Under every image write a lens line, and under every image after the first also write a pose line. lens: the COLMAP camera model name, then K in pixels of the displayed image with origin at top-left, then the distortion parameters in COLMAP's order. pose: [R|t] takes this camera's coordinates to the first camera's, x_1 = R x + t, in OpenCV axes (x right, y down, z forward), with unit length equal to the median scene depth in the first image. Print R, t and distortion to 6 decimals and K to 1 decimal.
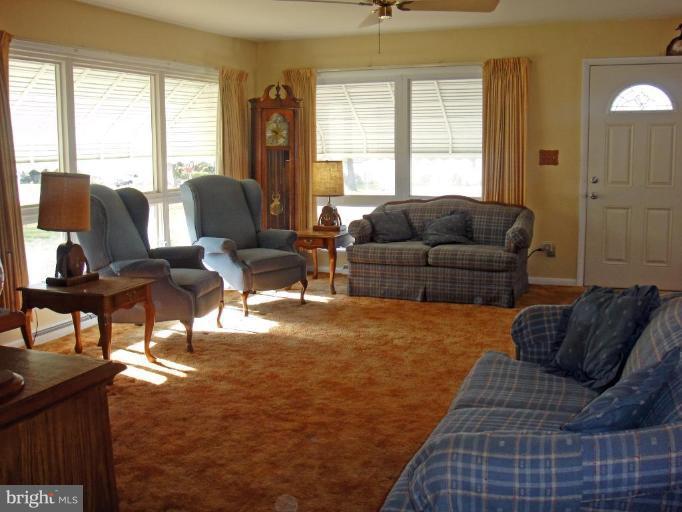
lens RADIAL K [[715.2, 0, 341.0], [0, 715.2, 256.0], [0, 0, 1]] dist [-0.209436, 0.166774]
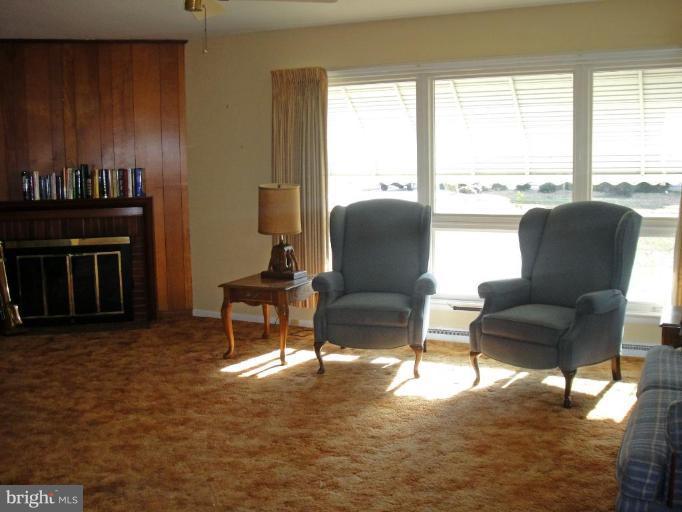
lens RADIAL K [[715.2, 0, 341.0], [0, 715.2, 256.0], [0, 0, 1]] dist [-0.209436, 0.166774]
pose [[-0.041623, 0.142441, -0.988928, 0.840575], [-0.143310, 0.978700, 0.147000, -0.196720], [0.988802, 0.147842, -0.020323, 1.170836]]
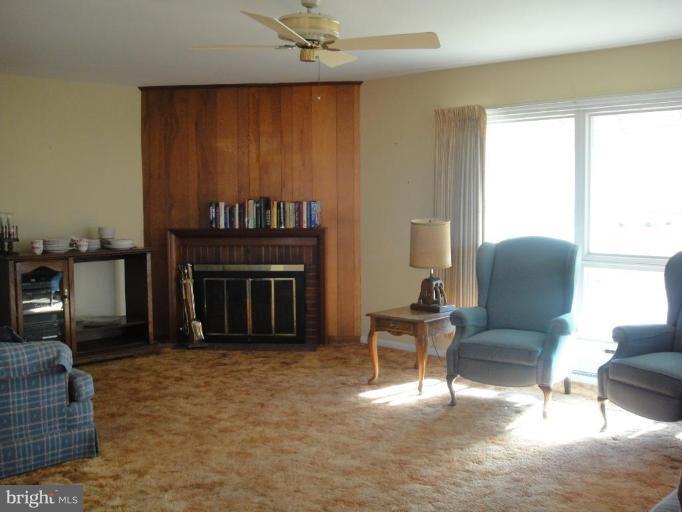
lens RADIAL K [[715.2, 0, 341.0], [0, 715.2, 256.0], [0, 0, 1]] dist [-0.209436, 0.166774]
pose [[-0.369356, 0.091373, -0.924785, 0.850079], [-0.133490, 0.979617, 0.150106, -0.228064], [0.919650, 0.178892, -0.349630, 1.332286]]
